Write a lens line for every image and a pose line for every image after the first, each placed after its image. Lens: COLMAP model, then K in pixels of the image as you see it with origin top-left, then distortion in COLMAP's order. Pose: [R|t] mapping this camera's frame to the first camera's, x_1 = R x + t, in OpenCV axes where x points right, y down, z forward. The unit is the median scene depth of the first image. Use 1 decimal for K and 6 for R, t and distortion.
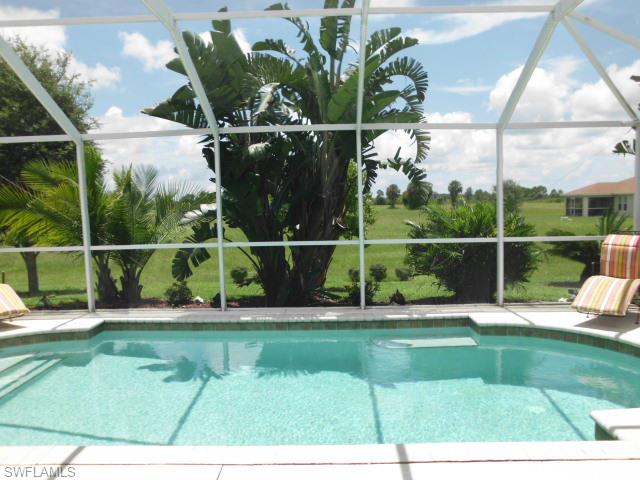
lens RADIAL K [[578.6, 0, 317.4], [0, 578.6, 243.6], [0, 0, 1]] dist [-0.104377, 0.225546]
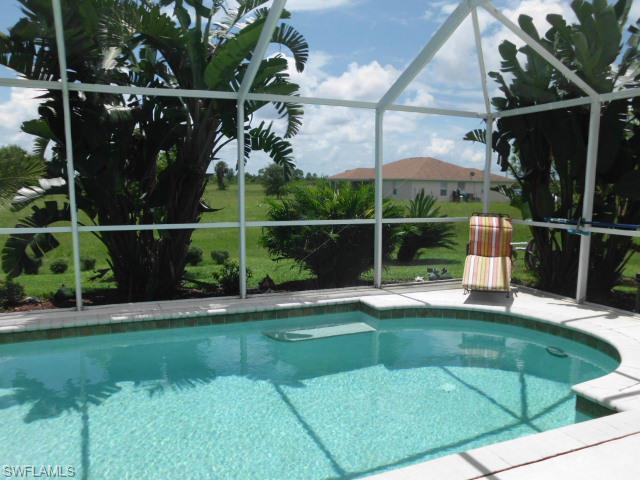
lens RADIAL K [[578.6, 0, 320.4], [0, 578.6, 245.5], [0, 0, 1]] dist [-0.104377, 0.225546]
pose [[0.909056, -0.021894, 0.416098, -0.186814], [0.006793, 0.999265, 0.037736, -0.003209], [-0.416618, -0.031478, 0.908536, 0.128166]]
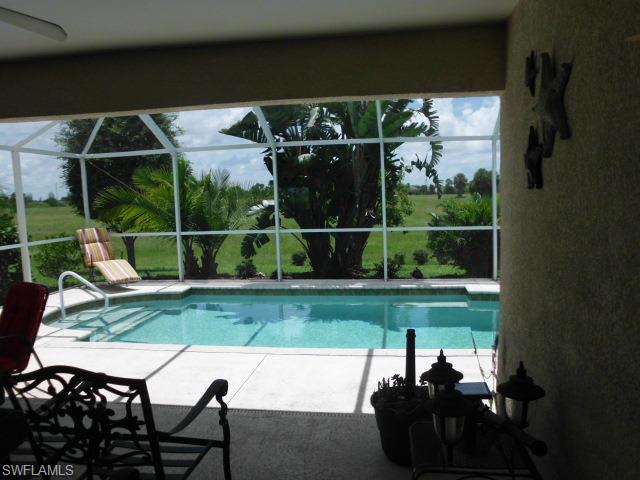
lens RADIAL K [[578.6, 0, 320.4], [0, 578.6, 238.8], [0, 0, 1]] dist [-0.104377, 0.225546]
pose [[0.993501, 0.004041, -0.113754, 0.079315], [-0.002732, 0.999928, 0.011667, 0.003840], [0.113793, -0.011280, 0.993440, -0.297332]]
